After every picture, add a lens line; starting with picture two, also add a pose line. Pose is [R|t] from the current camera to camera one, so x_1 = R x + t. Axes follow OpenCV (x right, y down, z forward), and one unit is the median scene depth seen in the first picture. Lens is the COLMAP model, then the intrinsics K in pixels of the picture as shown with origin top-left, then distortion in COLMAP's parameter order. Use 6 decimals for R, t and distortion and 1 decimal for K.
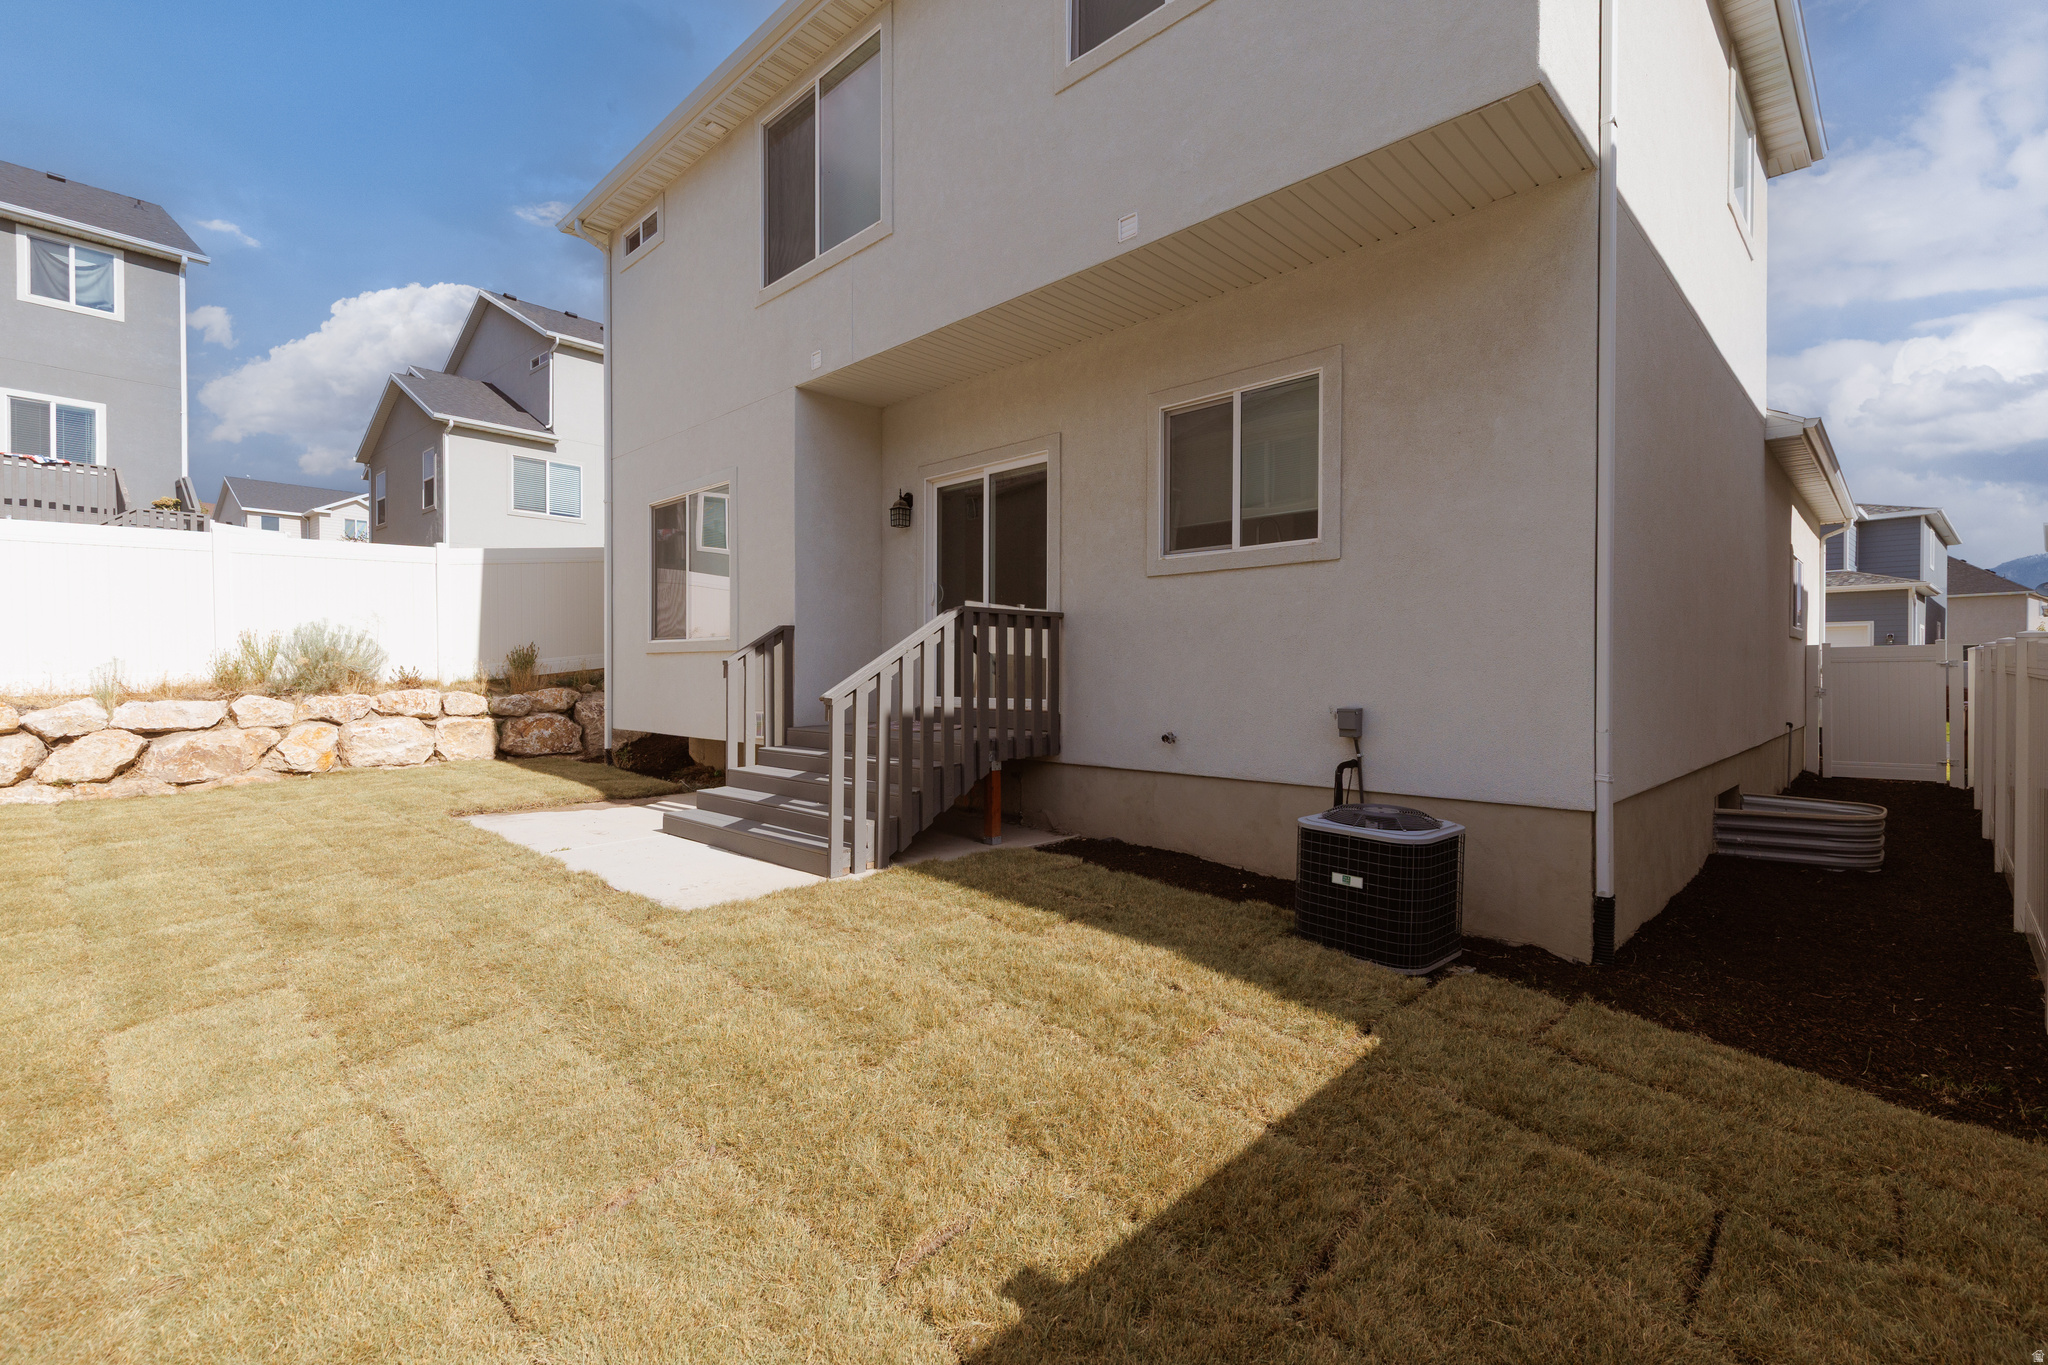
lens RADIAL K [[914.8, 0, 1036.9], [0, 914.8, 681.1], [0, 0, 1]] dist [0.003907, 0.000554]
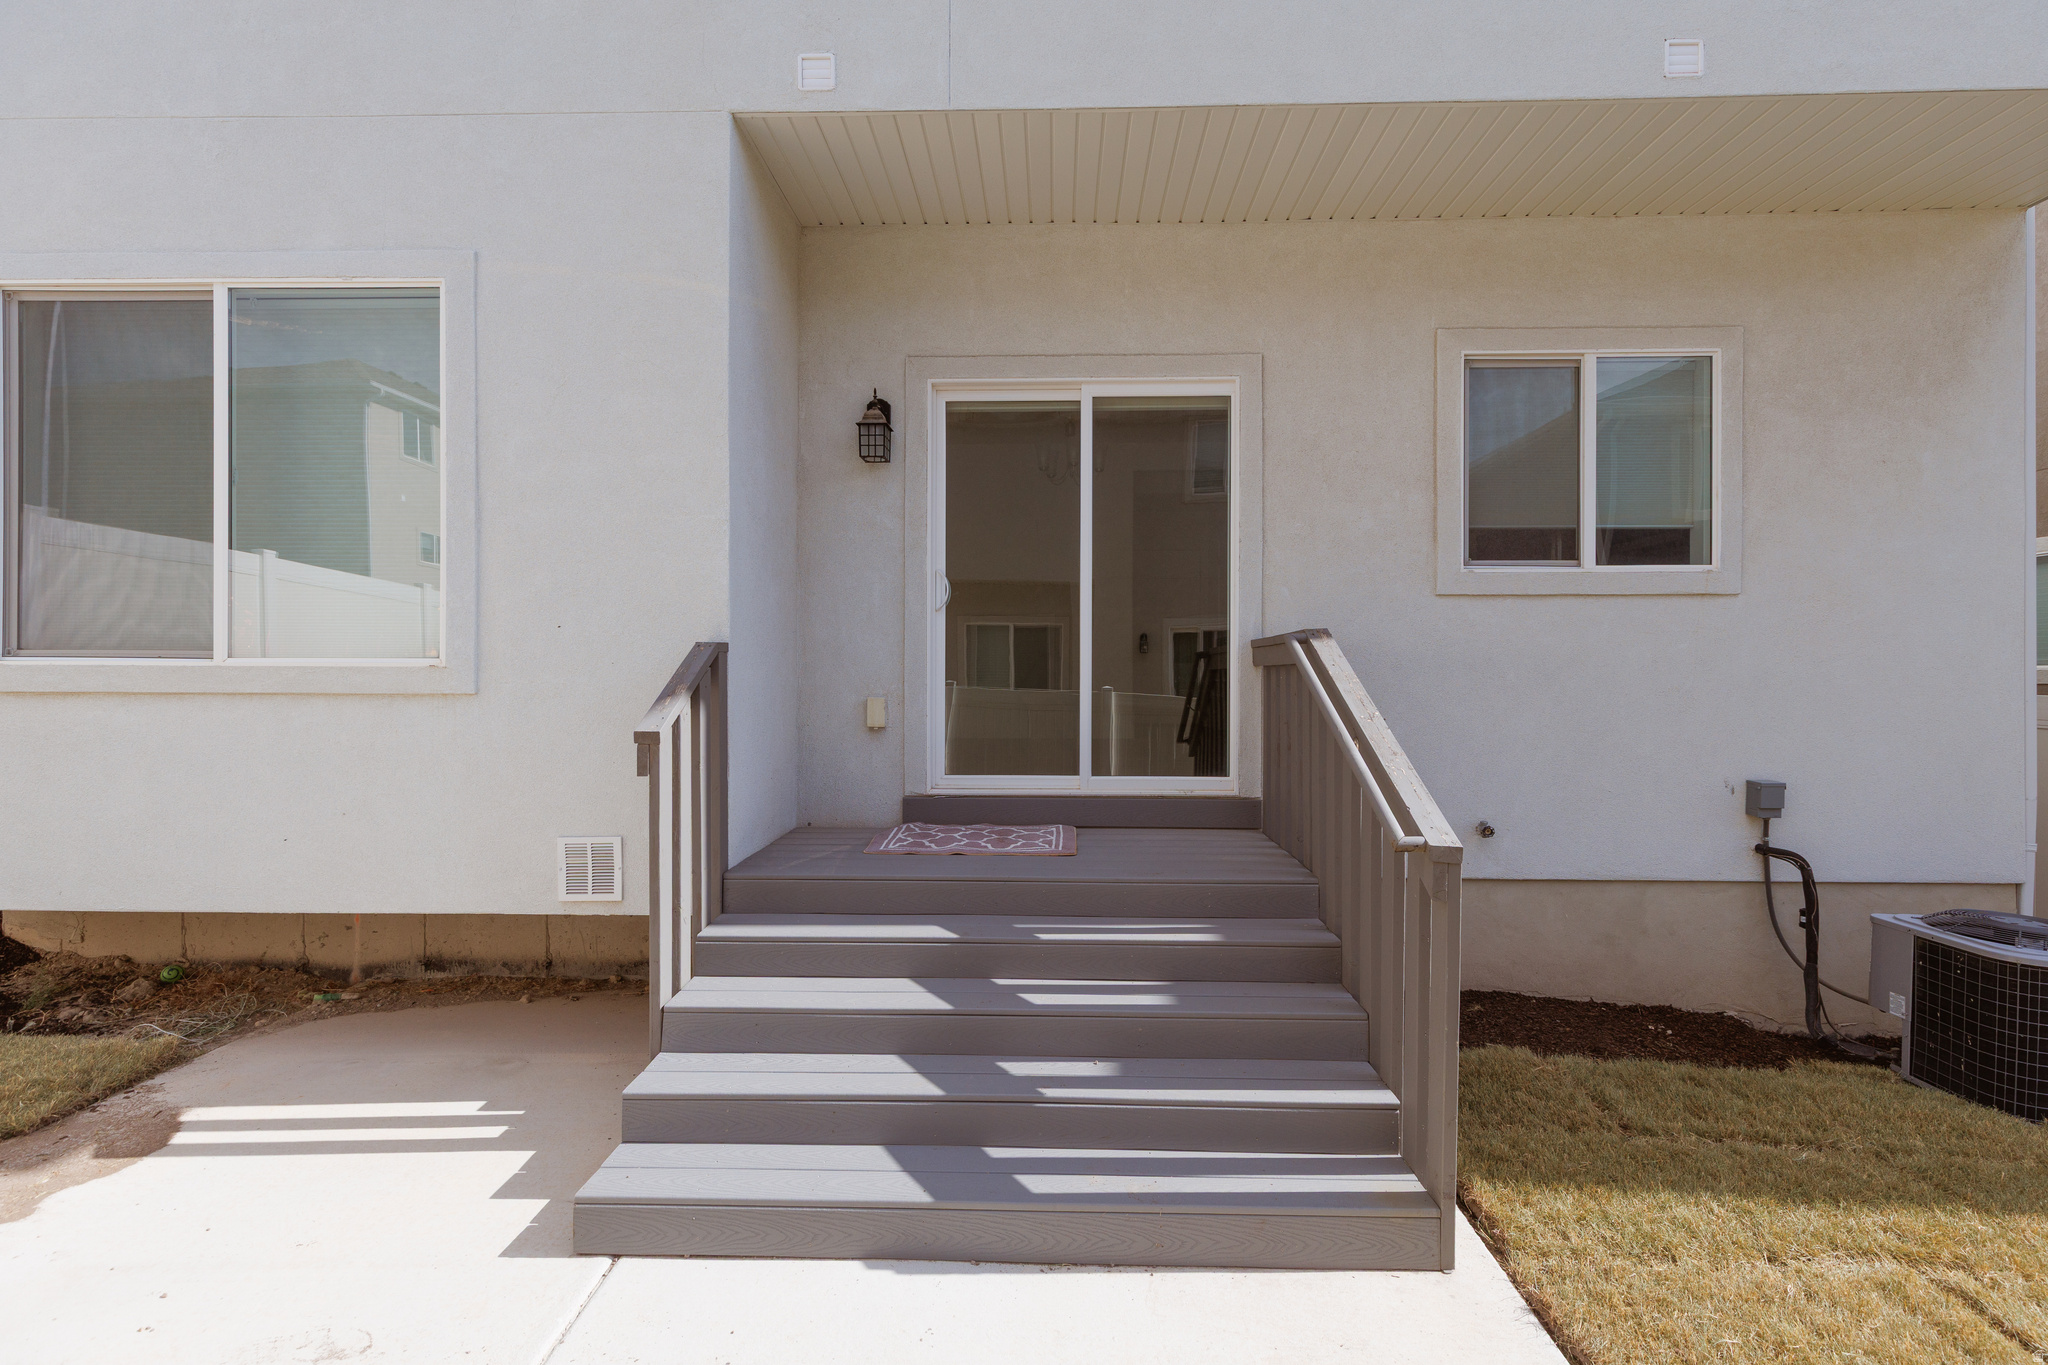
lens RADIAL K [[914.8, 0, 1036.9], [0, 914.8, 681.1], [0, 0, 1]] dist [0.003907, 0.000554]
pose [[0.733945, -0.004606, 0.679194, -0.573383], [0.005899, 0.999983, 0.000407, -0.051942], [-0.679184, 0.003708, 0.733959, 0.710373]]
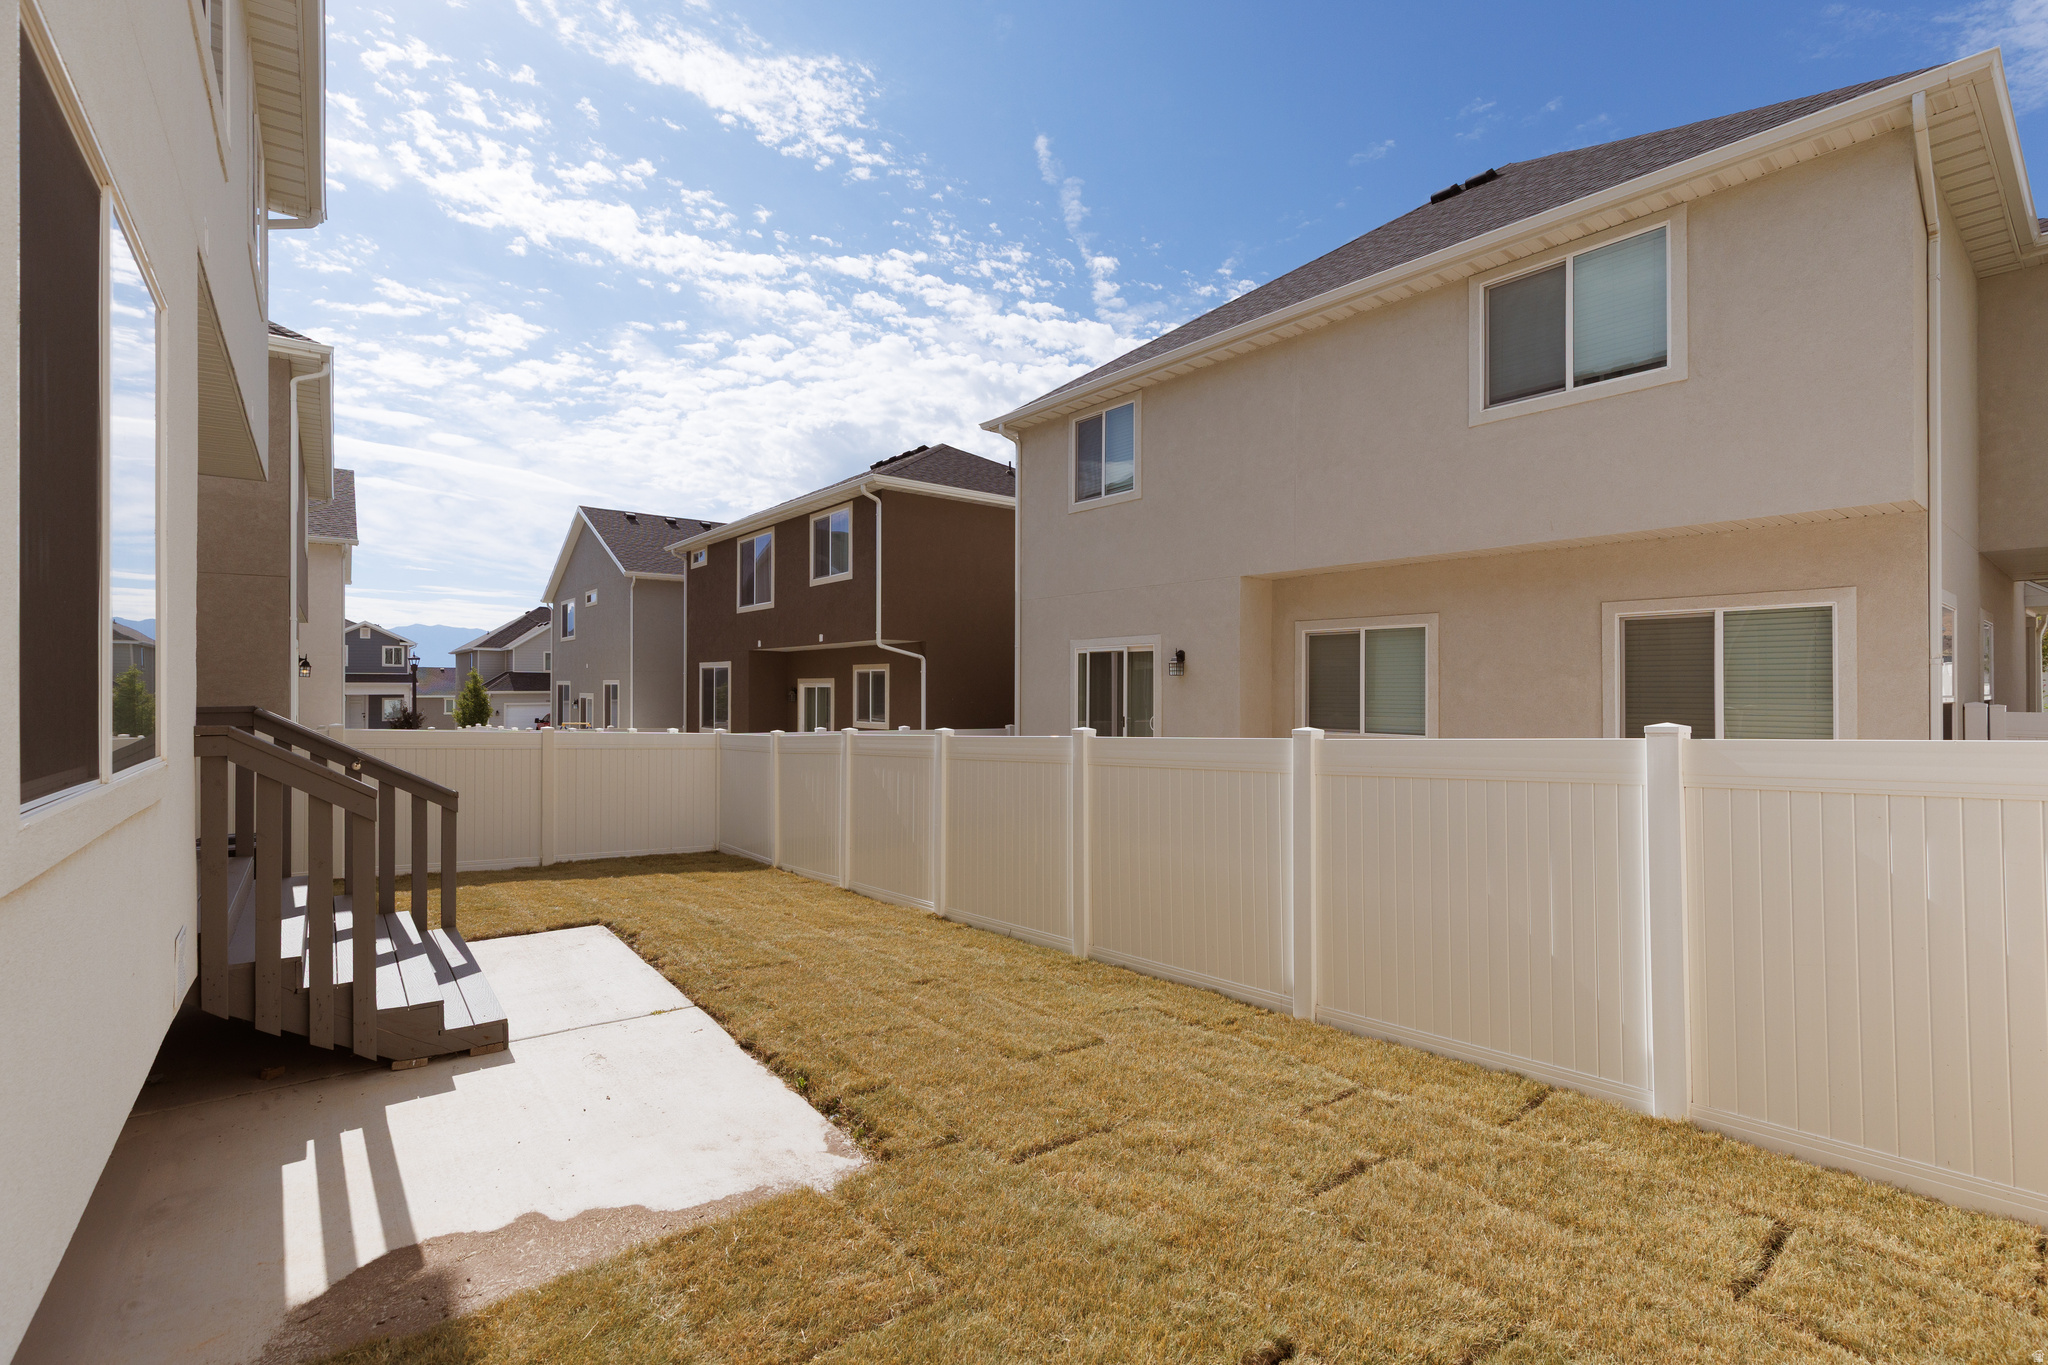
lens RADIAL K [[914.8, 0, 1036.9], [0, 914.8, 681.1], [0, 0, 1]] dist [0.003907, 0.000554]
pose [[-0.989822, 0.000498, 0.142311, -0.974415], [0.000859, 0.999997, 0.002478, -0.106564], [-0.142309, 0.002575, -0.989819, 1.779620]]
